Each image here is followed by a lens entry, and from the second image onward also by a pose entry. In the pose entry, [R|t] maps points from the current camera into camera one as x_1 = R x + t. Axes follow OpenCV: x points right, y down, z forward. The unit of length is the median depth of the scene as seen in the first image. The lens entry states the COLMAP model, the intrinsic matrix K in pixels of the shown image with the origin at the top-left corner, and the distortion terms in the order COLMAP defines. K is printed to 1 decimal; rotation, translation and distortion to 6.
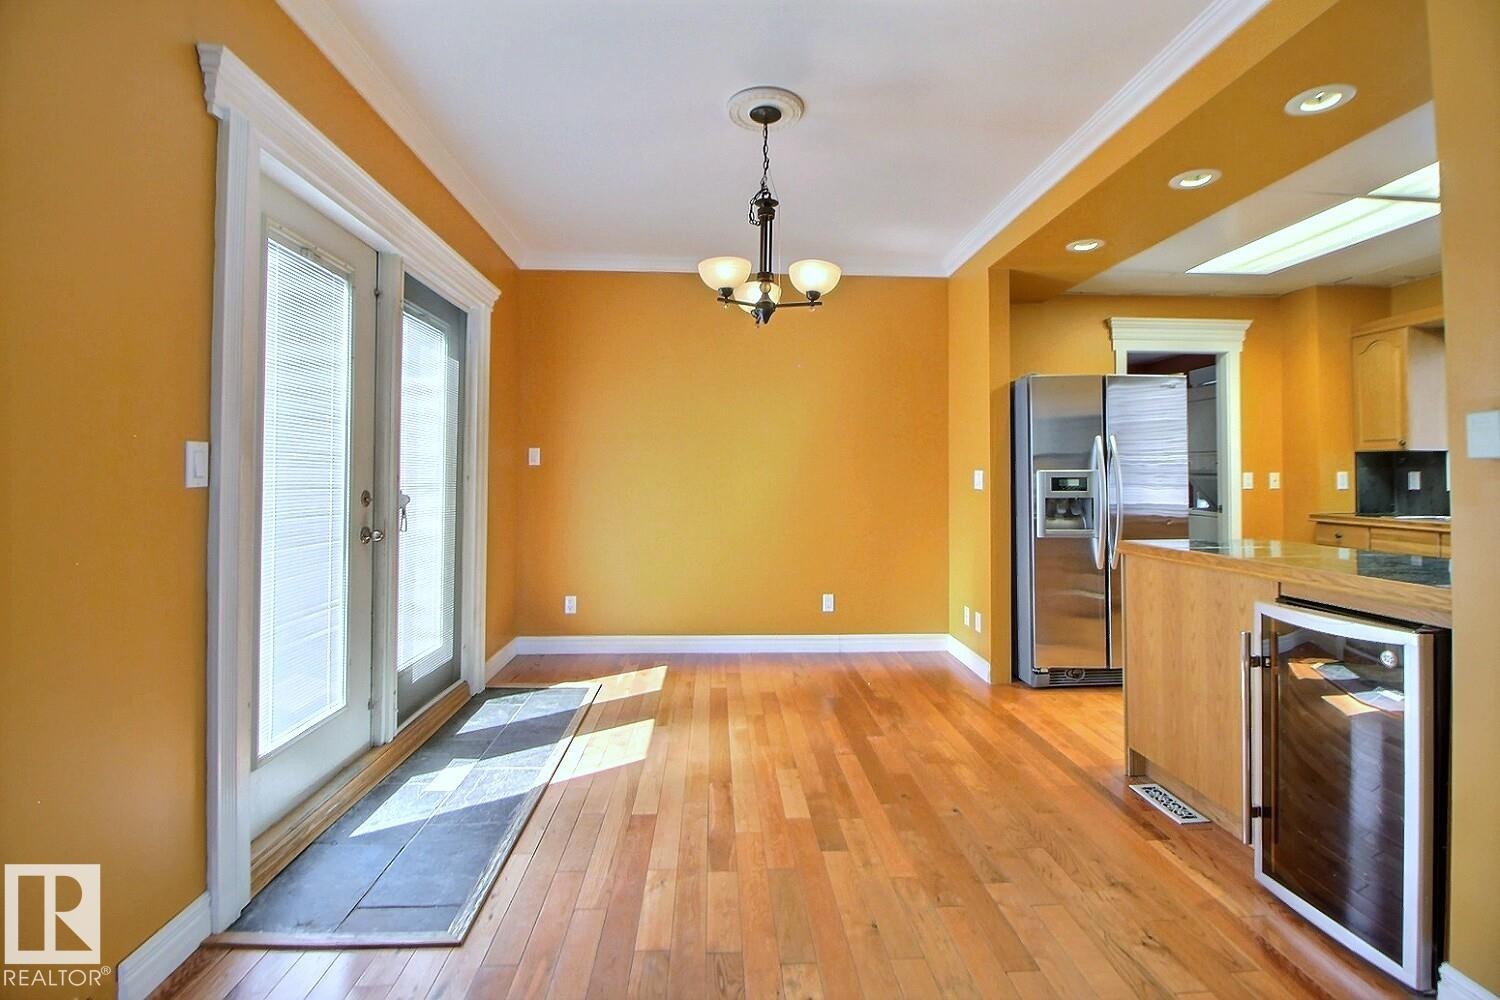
lens RADIAL K [[688.6, 0, 758.7], [0, 688.6, 461.5], [0, 0, 1]] dist [0.000938, -0.011981]
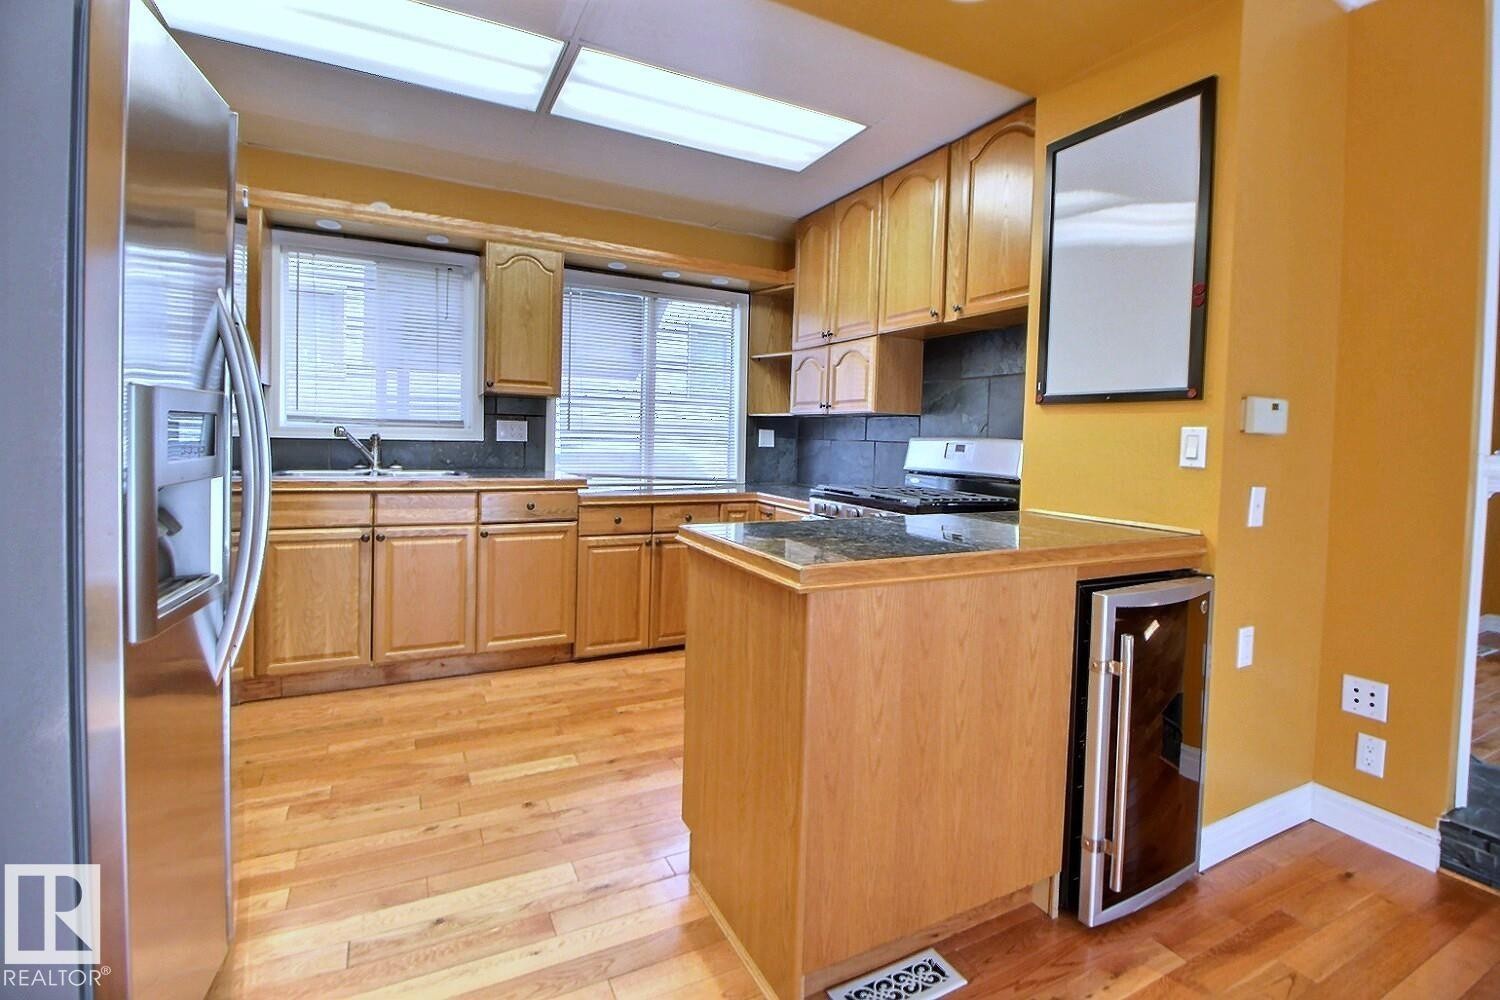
lens RADIAL K [[688.6, 0, 758.7], [0, 688.6, 461.5], [0, 0, 1]] dist [0.000938, -0.011981]
pose [[-0.415275, -0.044673, 0.908598, 0.086743], [-0.049440, 0.998426, 0.026492, 0.024064], [-0.908351, -0.033920, -0.416830, 0.907449]]
